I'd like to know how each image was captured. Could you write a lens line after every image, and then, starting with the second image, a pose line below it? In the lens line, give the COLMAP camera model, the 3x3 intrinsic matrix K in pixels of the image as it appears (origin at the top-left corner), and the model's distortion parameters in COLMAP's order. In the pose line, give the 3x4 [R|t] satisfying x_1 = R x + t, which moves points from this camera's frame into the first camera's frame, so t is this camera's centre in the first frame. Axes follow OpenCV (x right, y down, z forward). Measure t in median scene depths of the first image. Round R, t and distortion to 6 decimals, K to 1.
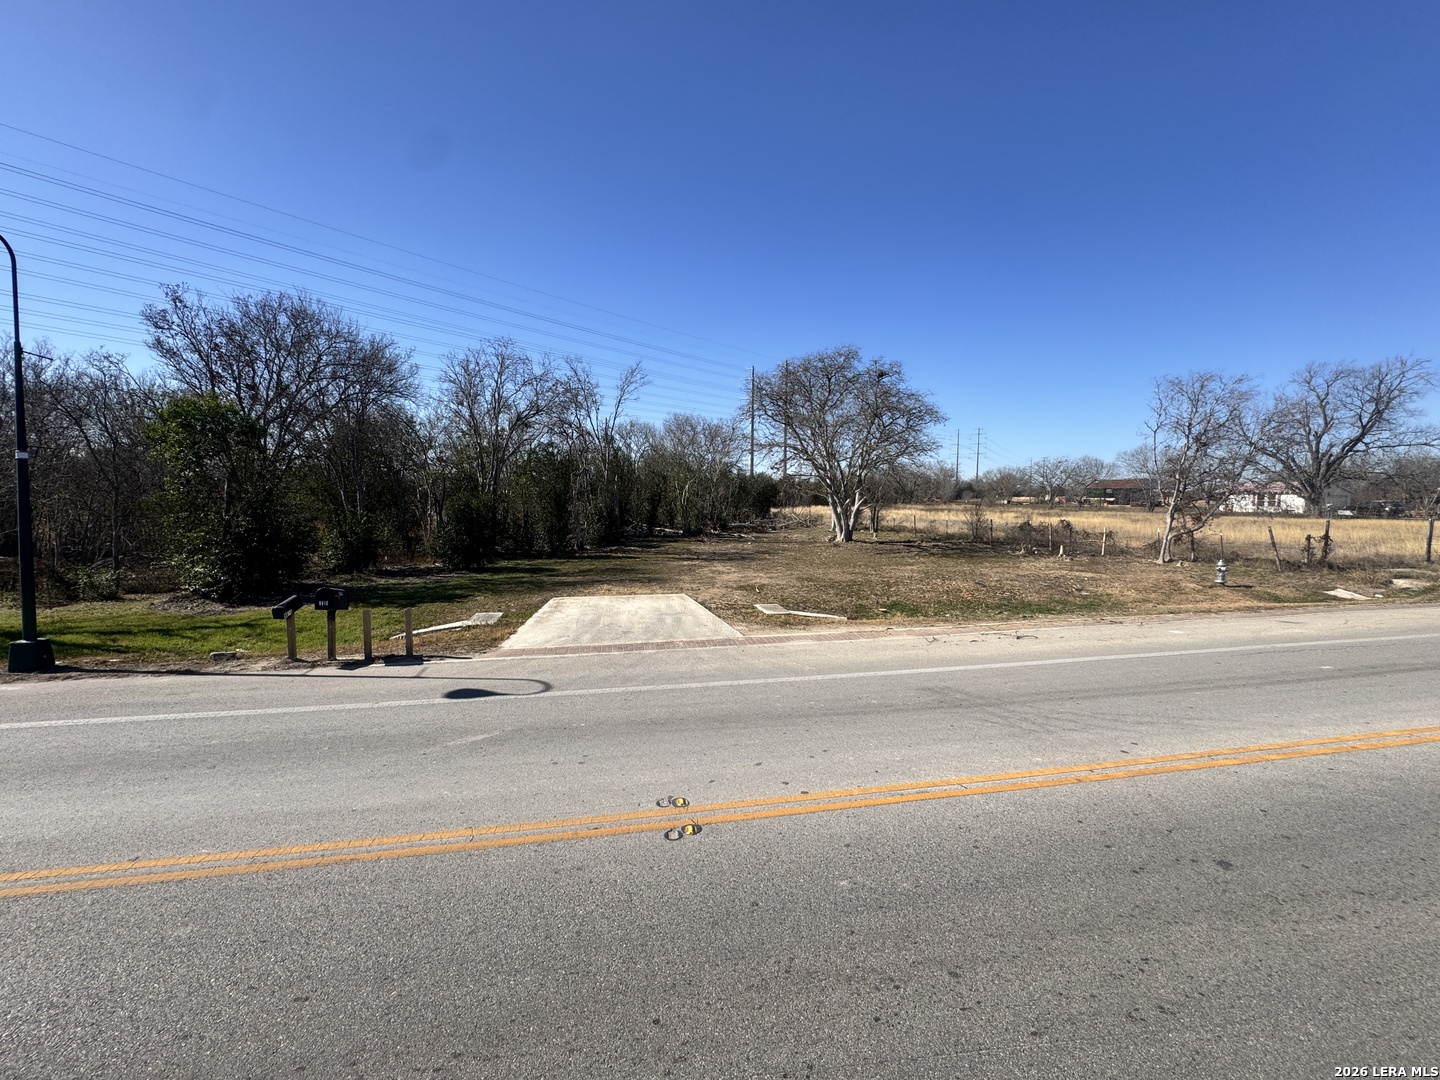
lens RADIAL K [[572.2, 0, 721.1], [0, 572.2, 530.8], [0, 0, 1]] dist [0.000546, -0.000039]
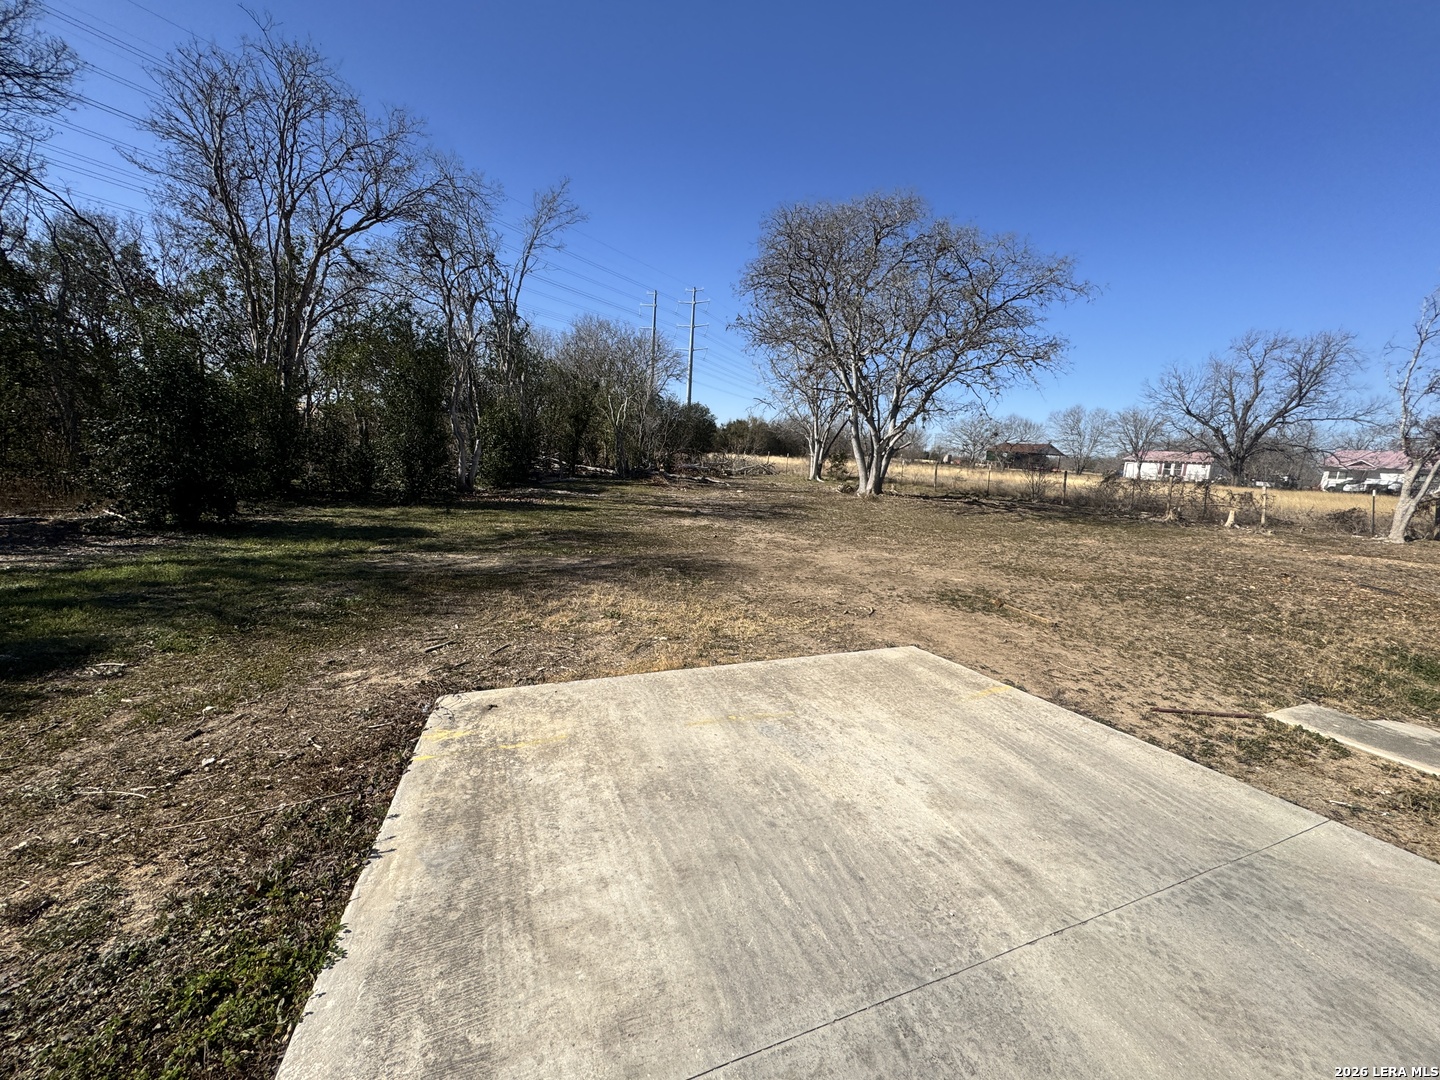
lens RADIAL K [[572.2, 0, 722.9], [0, 572.2, 533.8], [0, 0, 1]] dist [0.000546, -0.000039]
pose [[0.975155, 0.021192, 0.220506, -0.112234], [-0.040994, 0.995485, 0.085615, 0.015198], [-0.217696, -0.092528, 0.971621, 0.362616]]
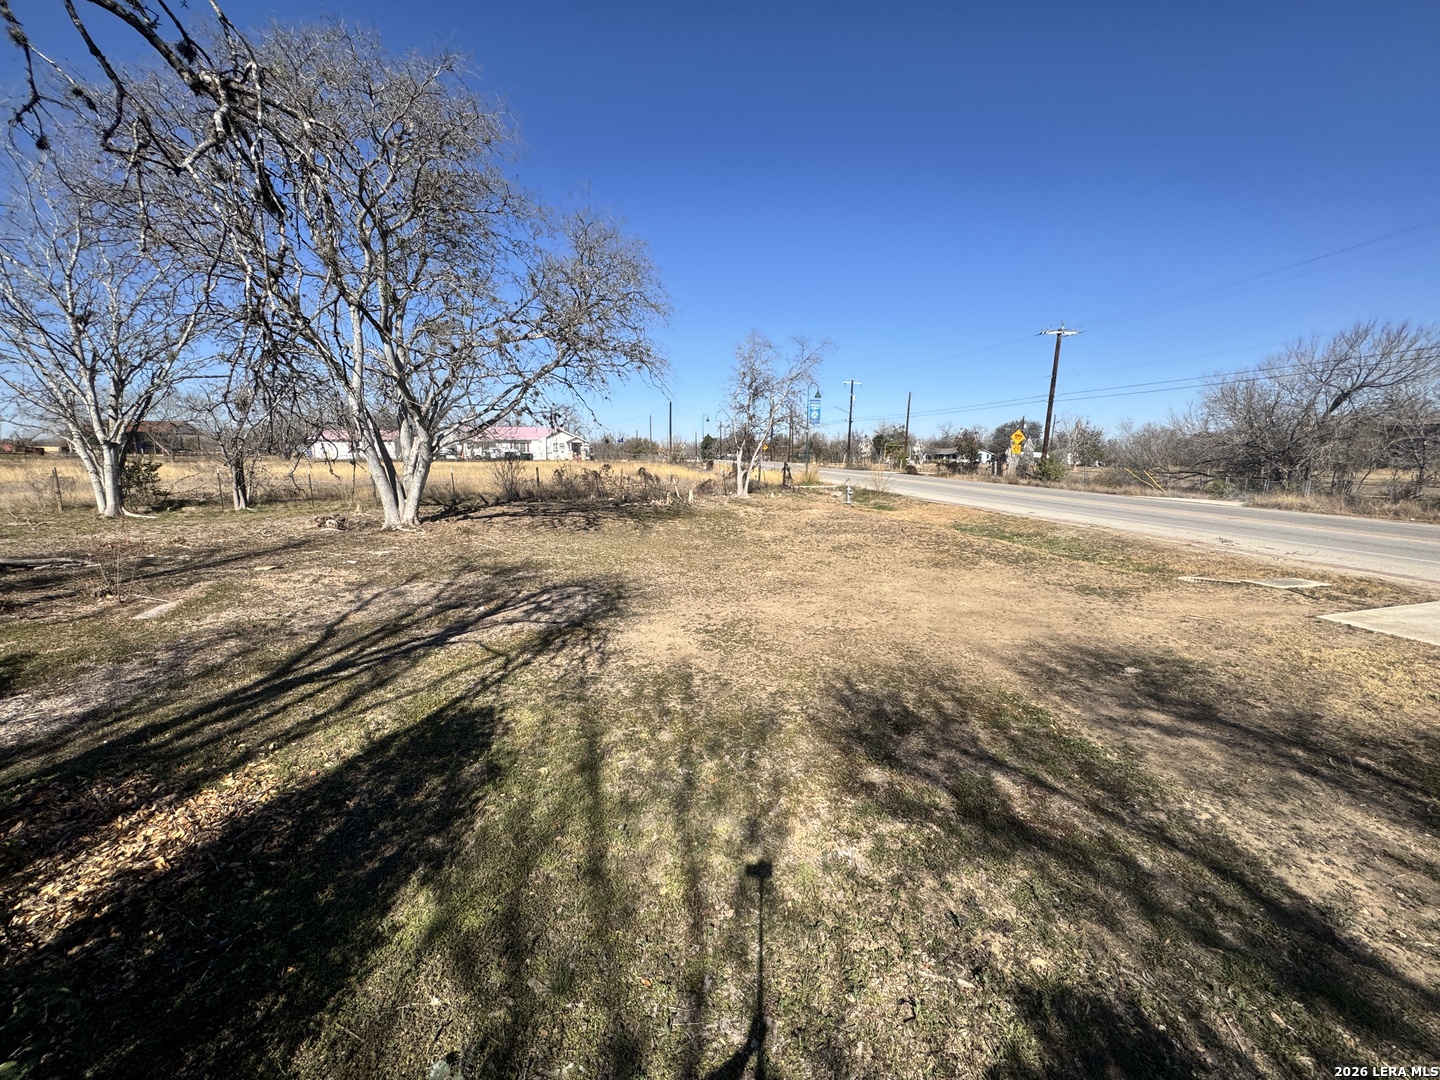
lens RADIAL K [[572.2, 0, 716.9], [0, 572.2, 533.6], [0, 0, 1]] dist [0.000546, -0.000039]
pose [[-0.010125, -0.146815, 0.989112, -0.267832], [0.056969, 0.987471, 0.147155, -0.030009], [-0.998325, 0.057839, -0.001634, 0.748727]]
